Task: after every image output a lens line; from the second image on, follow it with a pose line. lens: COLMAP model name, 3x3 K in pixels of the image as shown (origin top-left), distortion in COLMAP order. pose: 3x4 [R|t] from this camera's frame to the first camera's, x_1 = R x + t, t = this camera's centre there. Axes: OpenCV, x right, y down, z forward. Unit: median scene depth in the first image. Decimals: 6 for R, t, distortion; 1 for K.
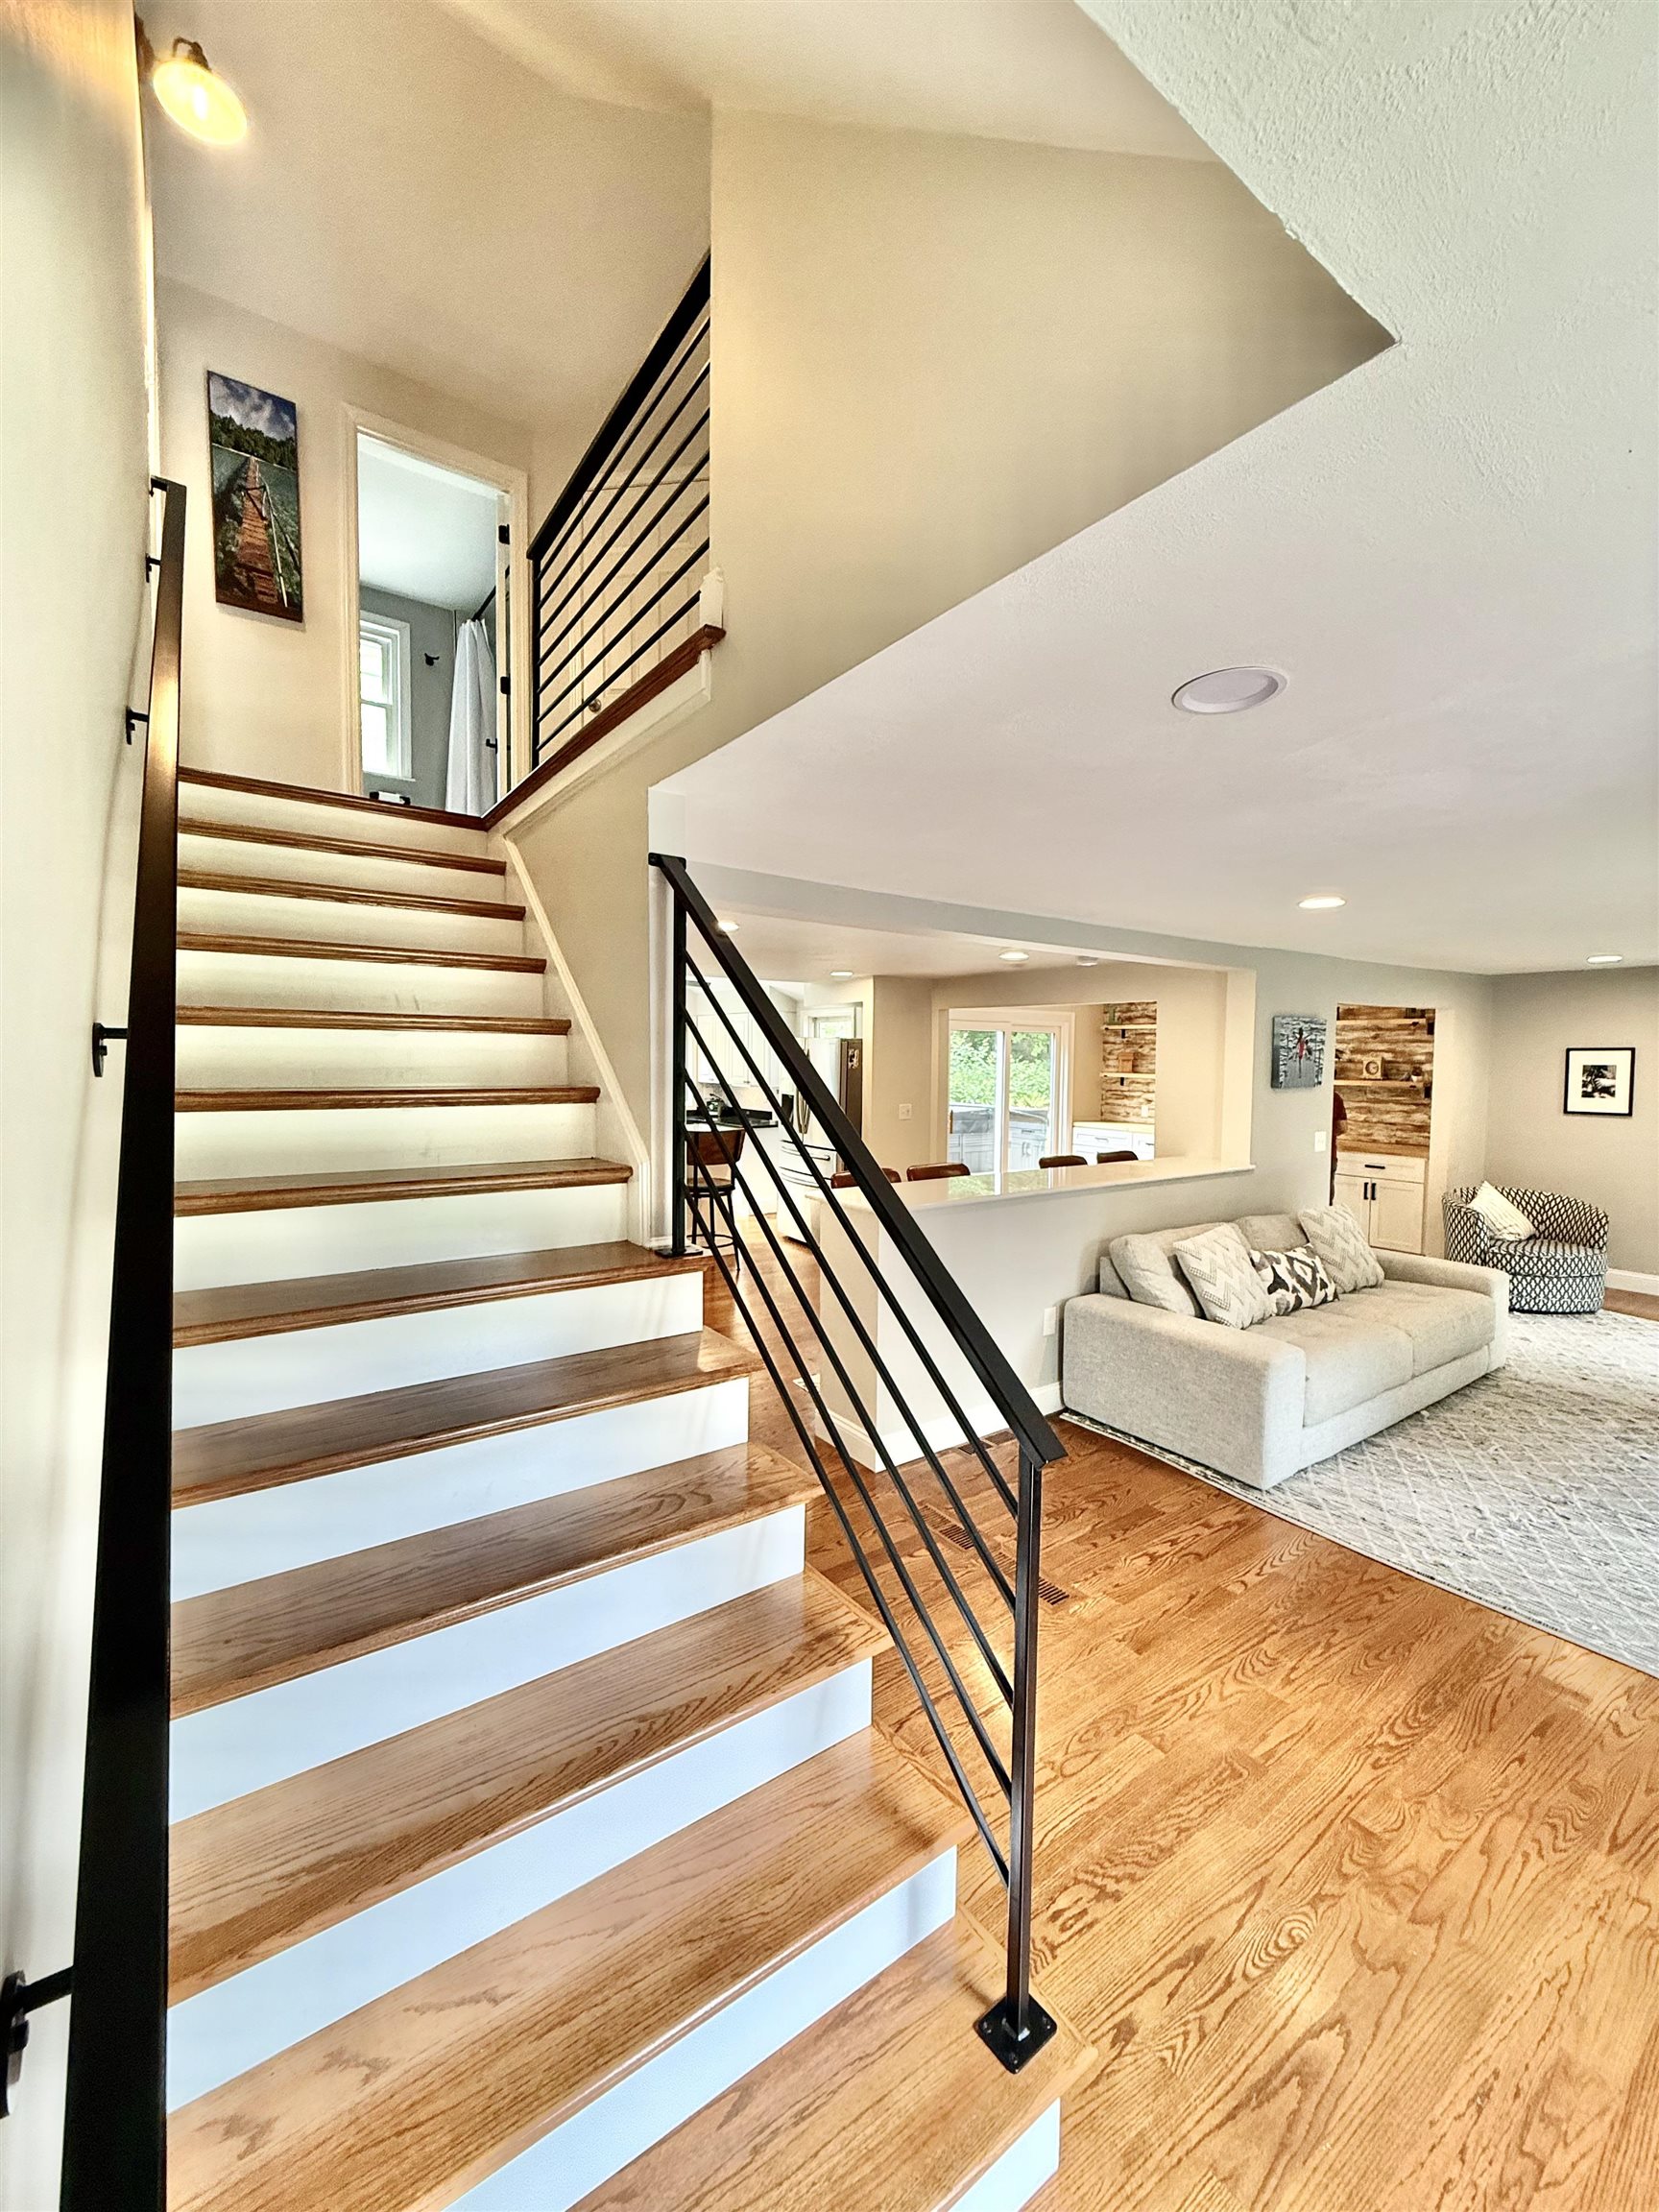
lens RADIAL K [[873.8, 0, 829.5], [0, 873.8, 1106.0], [0, 0, 1]] dist [-0.000967, -0.000083]
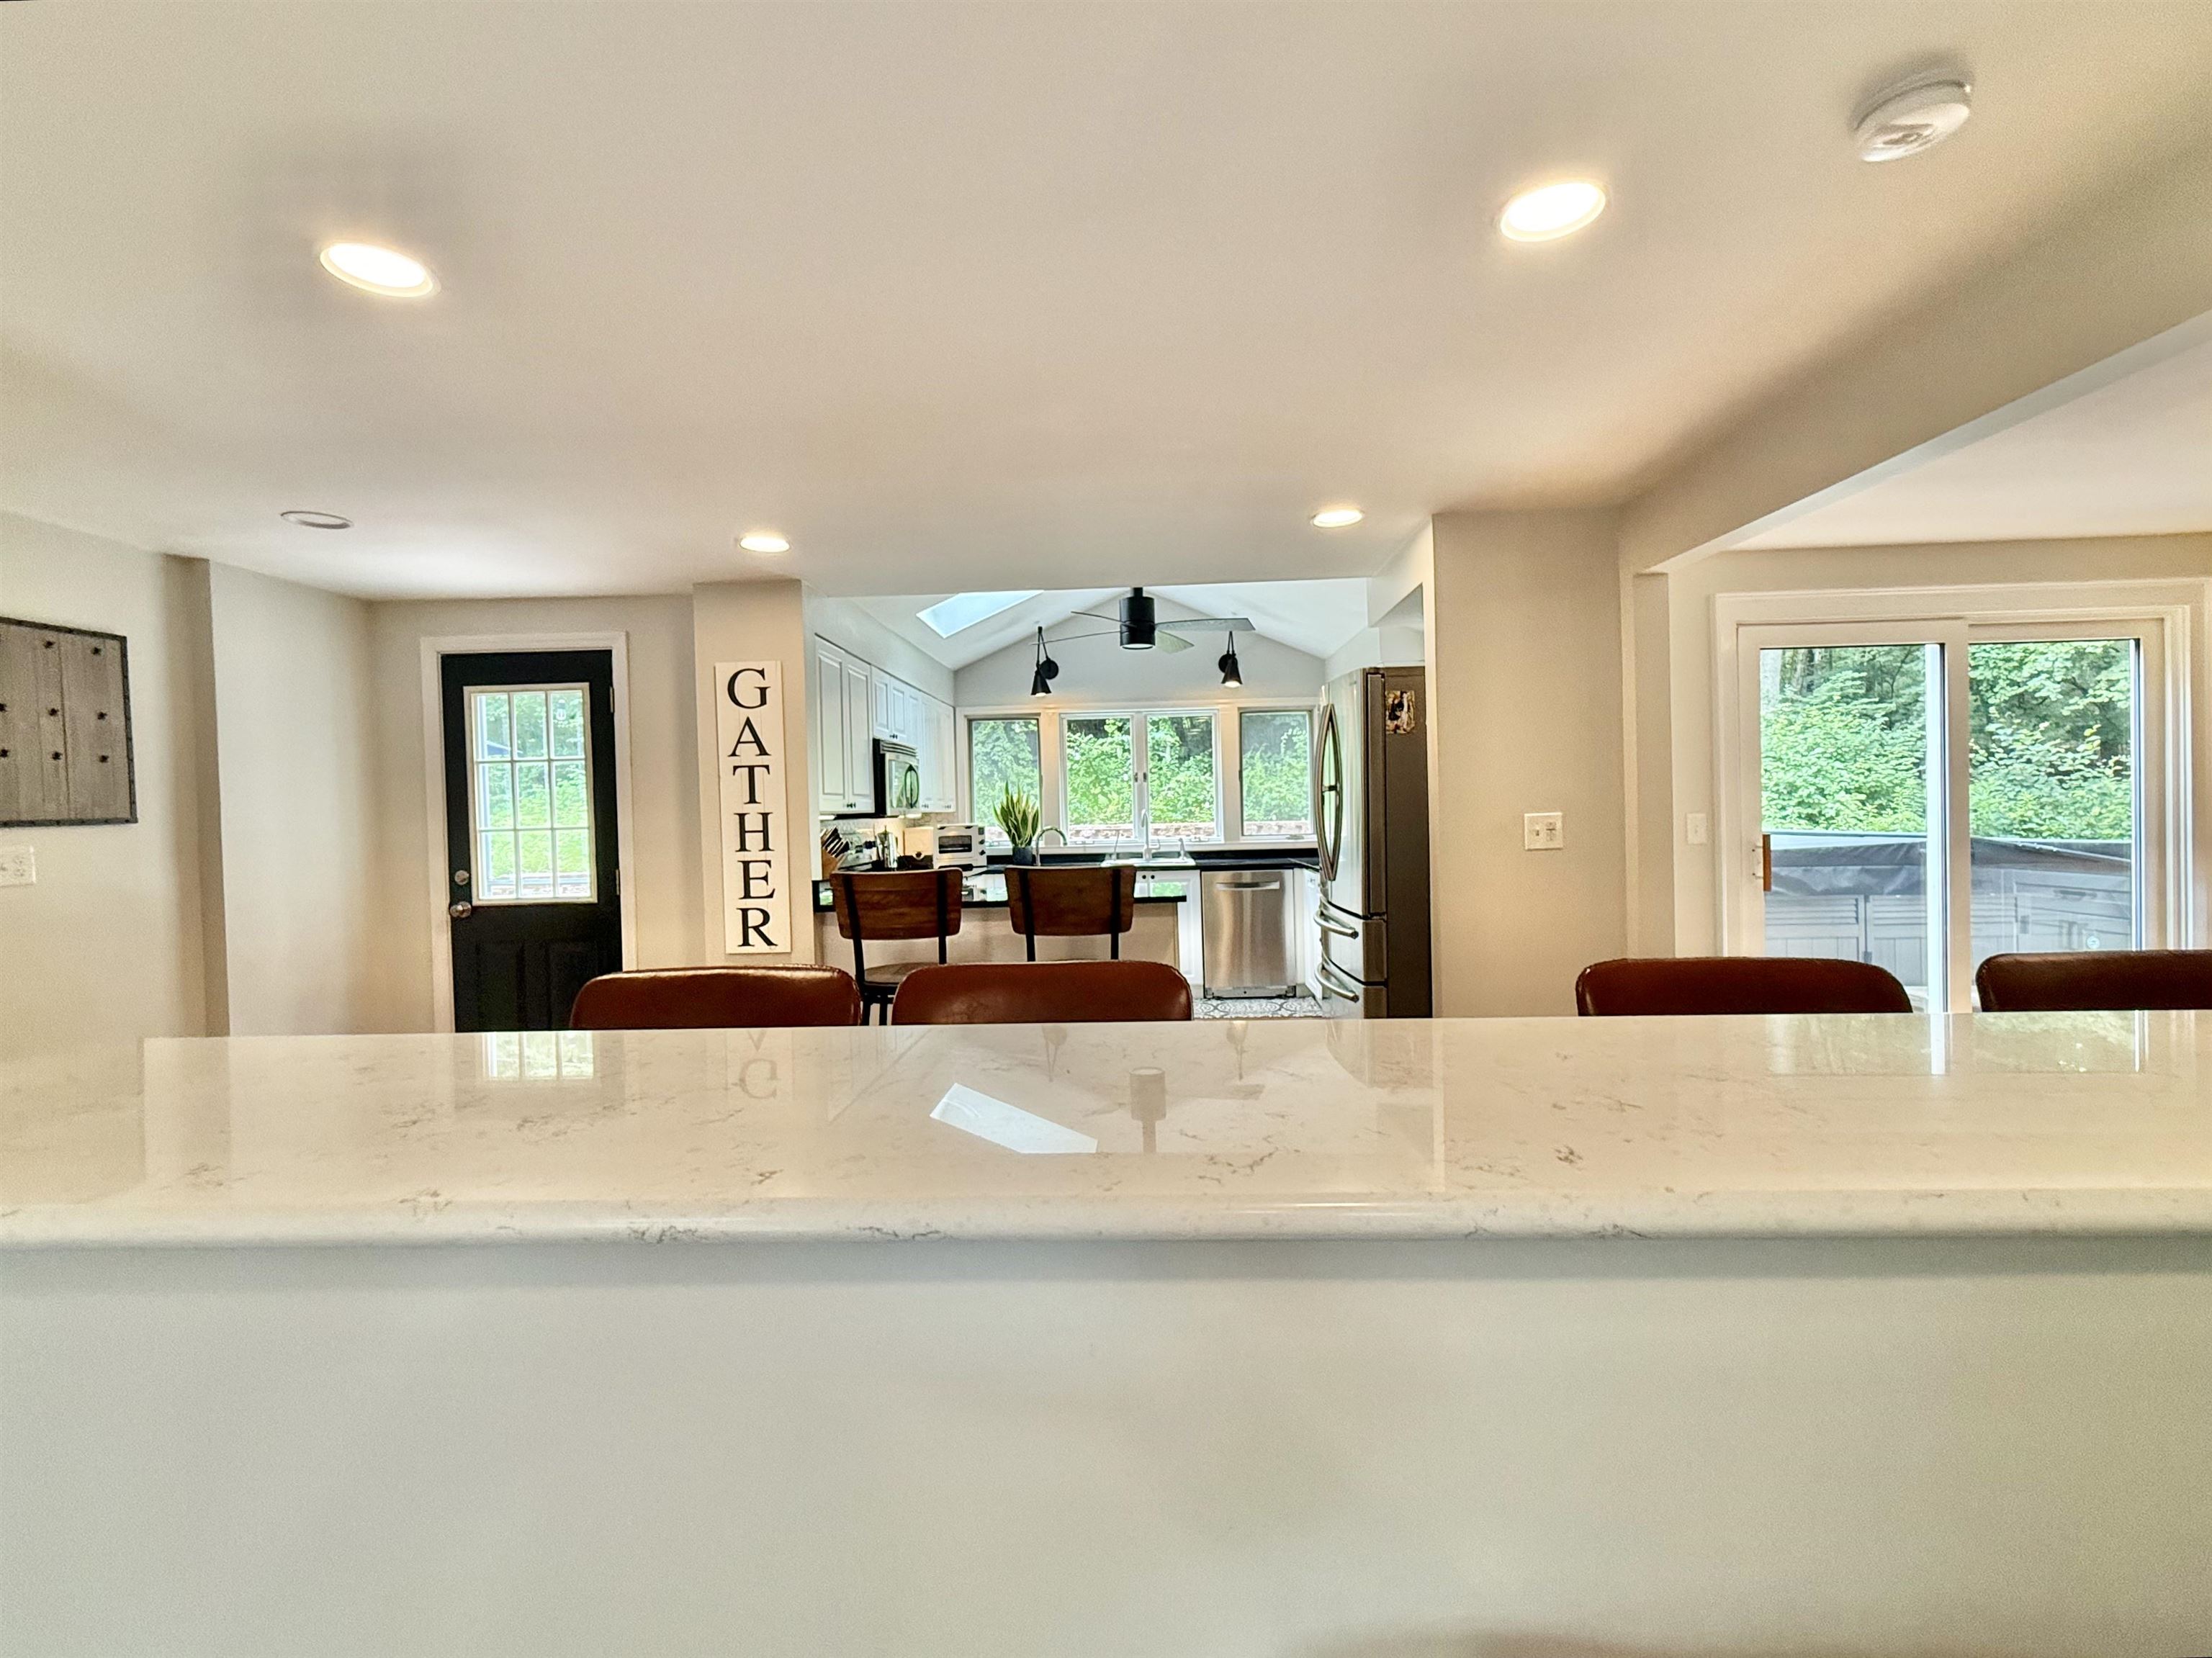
lens RADIAL K [[967.1, 0, 1106.0], [0, 967.1, 829.0], [0, 0, 1]] dist [0.000126, 0.000012]
pose [[0.795463, -0.023604, -0.605542, 0.283466], [-0.001822, 0.999143, -0.041341, 0.036152], [0.606000, 0.033988, 0.794738, 0.720245]]
